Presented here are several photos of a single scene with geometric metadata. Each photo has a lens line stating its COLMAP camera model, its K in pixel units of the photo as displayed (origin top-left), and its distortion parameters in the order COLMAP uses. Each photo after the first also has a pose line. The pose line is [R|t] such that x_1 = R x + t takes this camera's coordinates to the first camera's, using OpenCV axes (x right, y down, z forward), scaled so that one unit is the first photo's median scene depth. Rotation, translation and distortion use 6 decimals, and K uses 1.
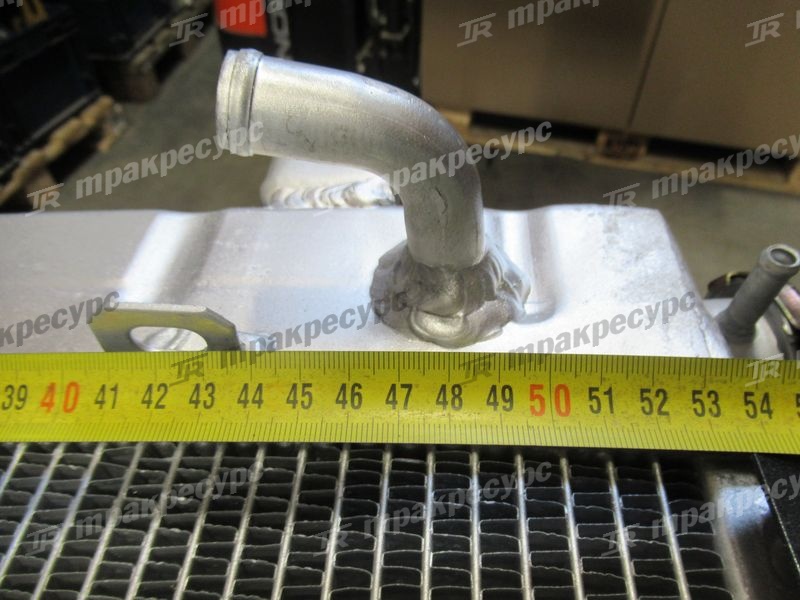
lens RADIAL K [[595.9, 0, 405.7], [0, 595.9, 302.0], [0, 0, 1]] dist [0.018565, -0.020442]
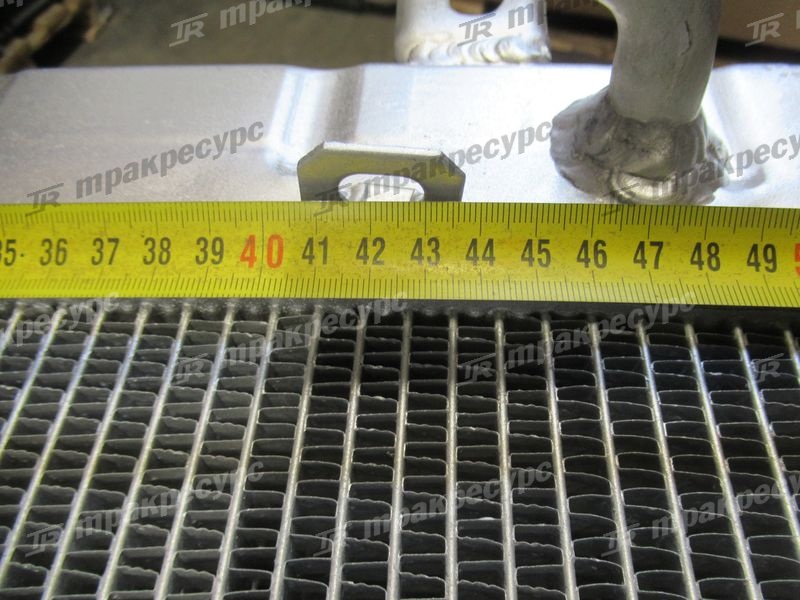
lens RADIAL K [[595.9, 0, 404.3], [0, 595.9, 305.0], [0, 0, 1]] dist [0.018565, -0.020442]
pose [[0.999491, 0.016797, 0.027109, -0.388034], [-0.020509, 0.989502, 0.143059, 0.106824], [-0.024421, -0.143542, 0.989343, 0.098100]]
